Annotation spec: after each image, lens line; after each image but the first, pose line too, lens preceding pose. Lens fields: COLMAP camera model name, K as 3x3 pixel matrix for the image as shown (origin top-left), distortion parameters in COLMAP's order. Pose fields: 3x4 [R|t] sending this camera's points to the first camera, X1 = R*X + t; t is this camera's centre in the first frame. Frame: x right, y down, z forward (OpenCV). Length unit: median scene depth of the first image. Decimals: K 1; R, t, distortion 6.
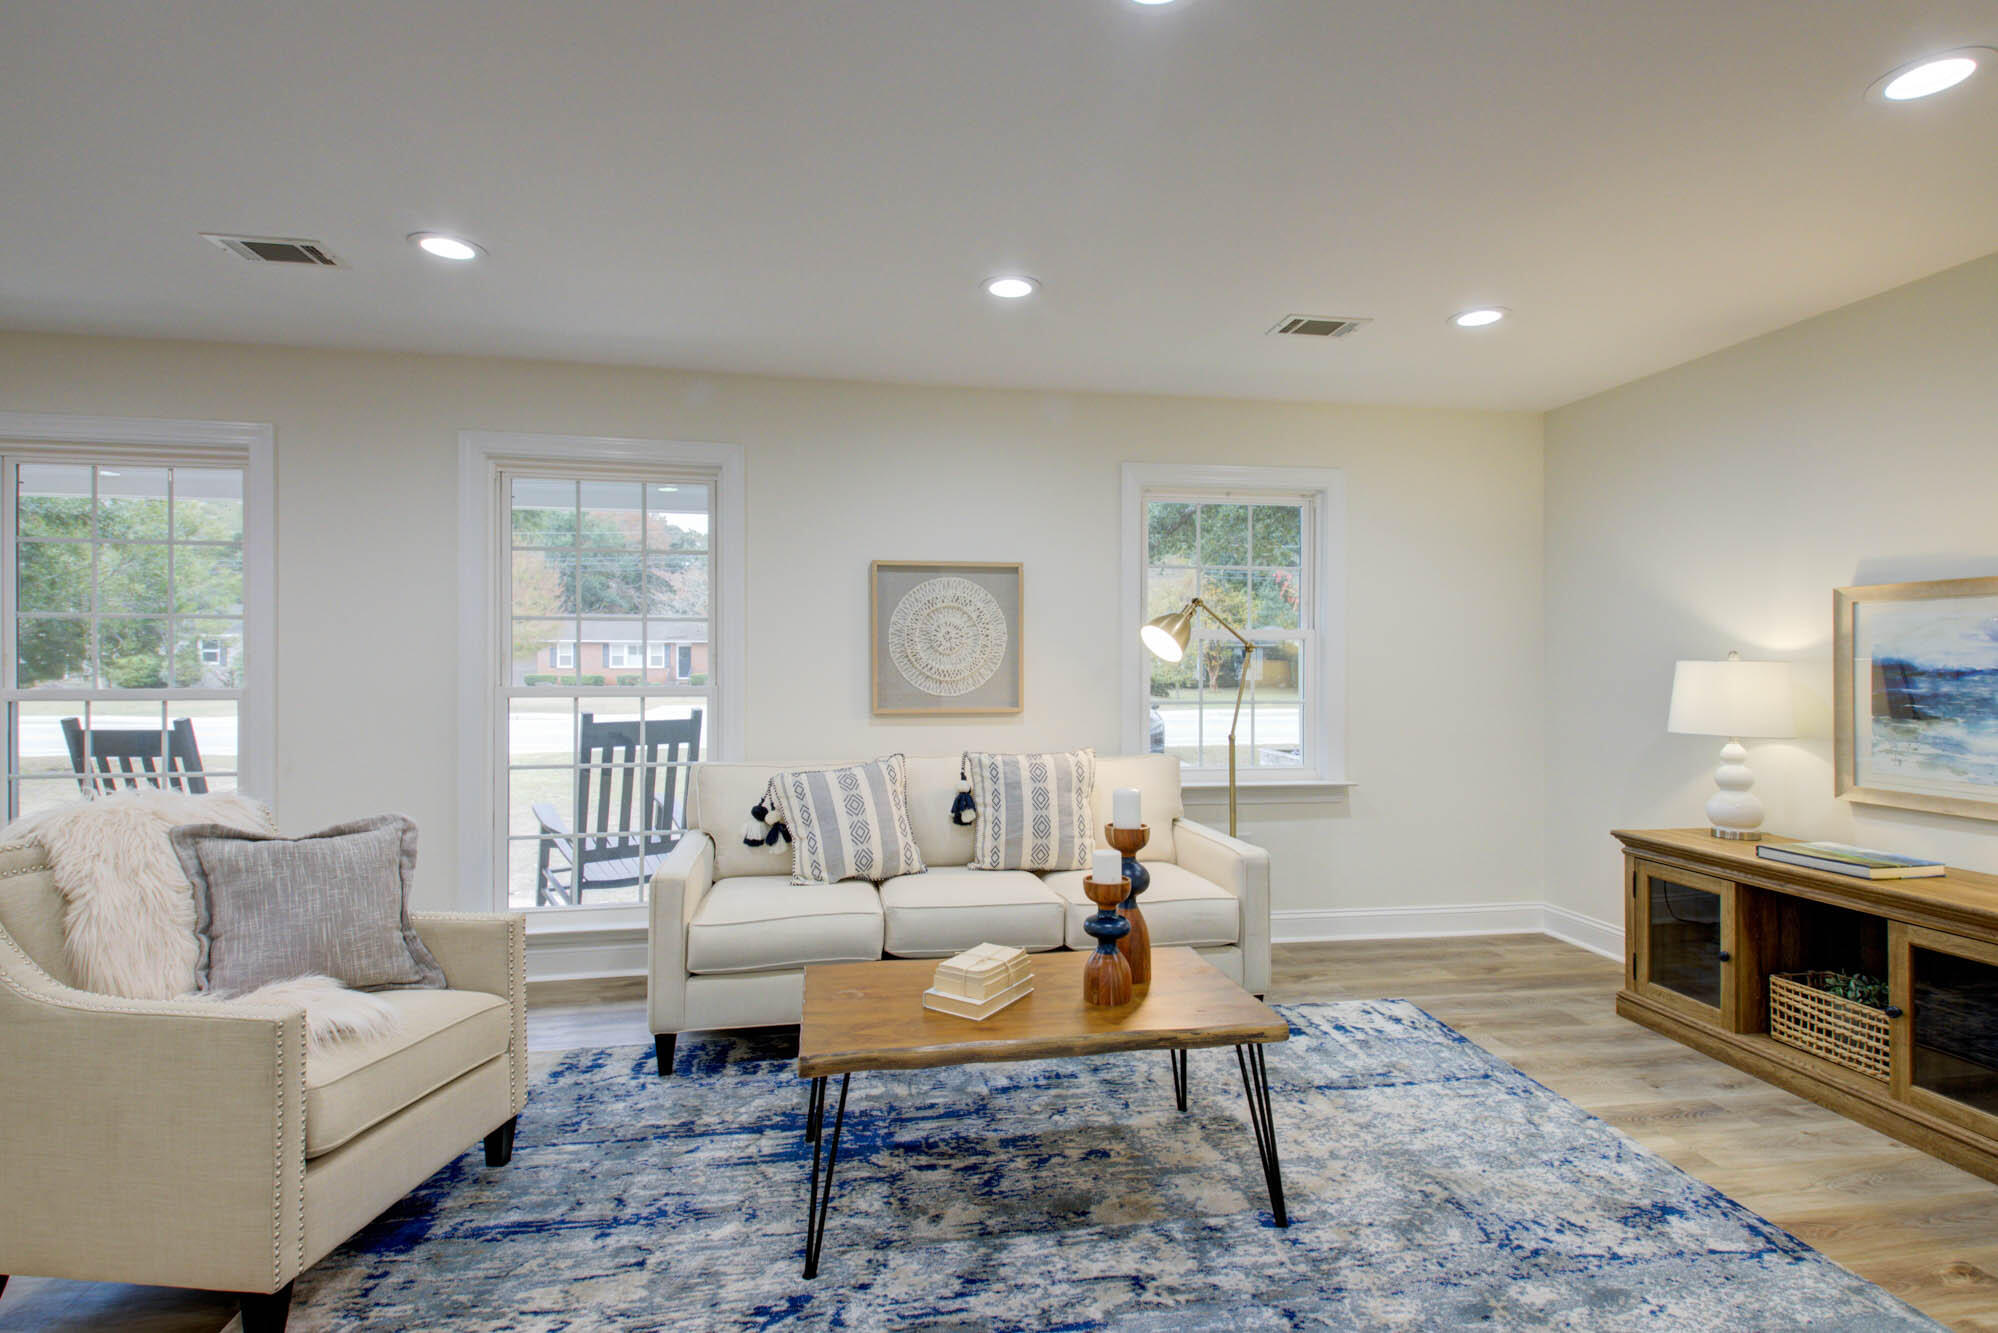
lens RADIAL K [[937.7, 0, 1013.3], [0, 937.7, 665.7], [0, 0, 1]] dist [0.023235, -0.010538]
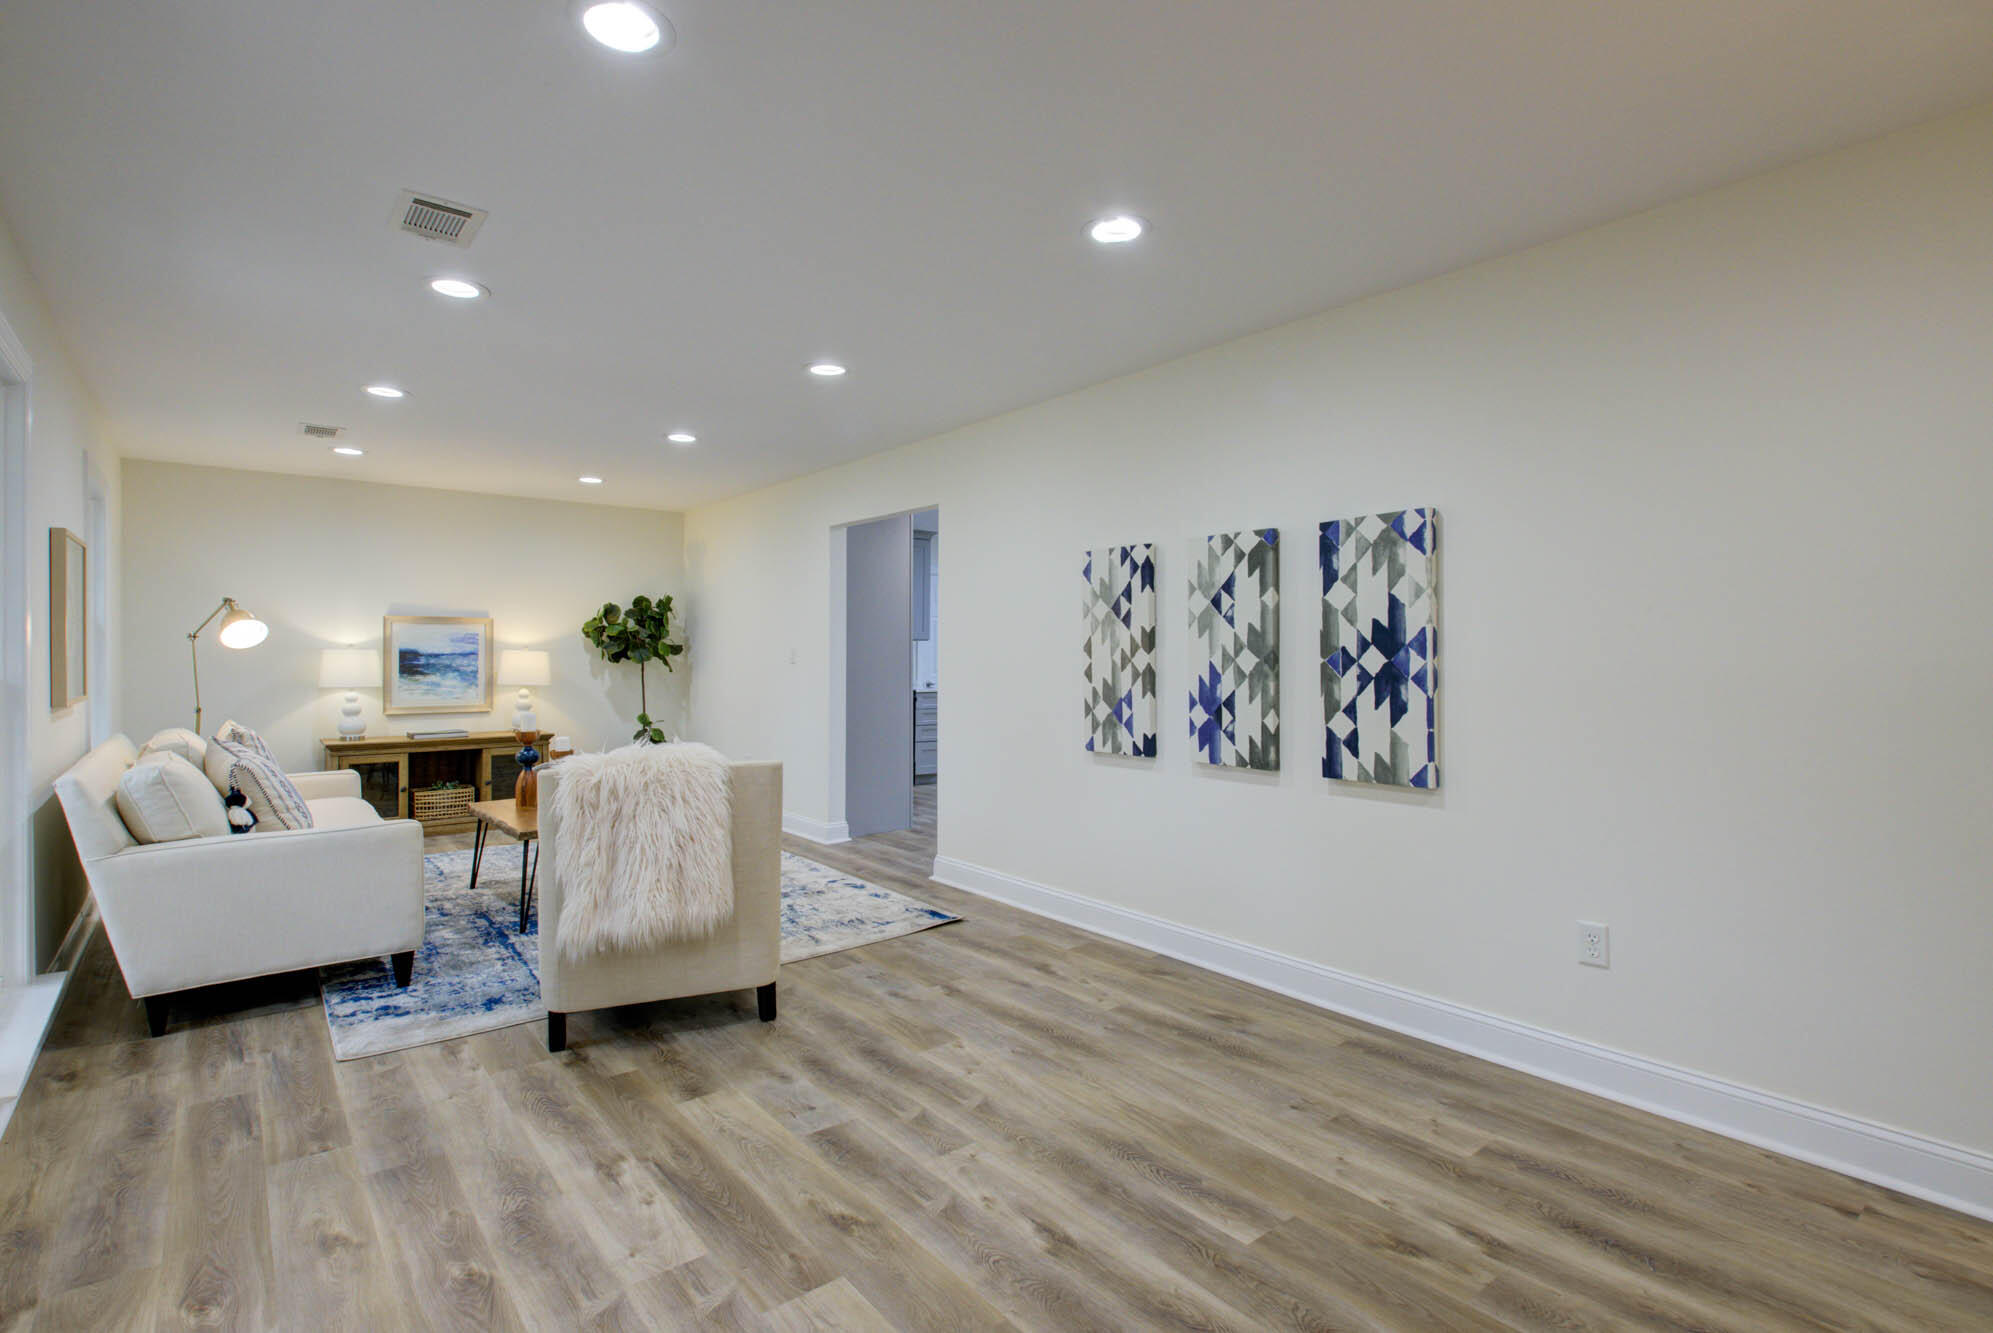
lens RADIAL K [[935.3, 0, 998.0], [0, 935.3, 659.5], [0, 0, 1]] dist [0.023235, -0.010538]
pose [[-0.500099, -0.005676, 0.865950, -1.780266], [-0.003524, 0.999984, 0.004519, 0.003372], [-0.865961, -0.000791, -0.500111, 0.933711]]
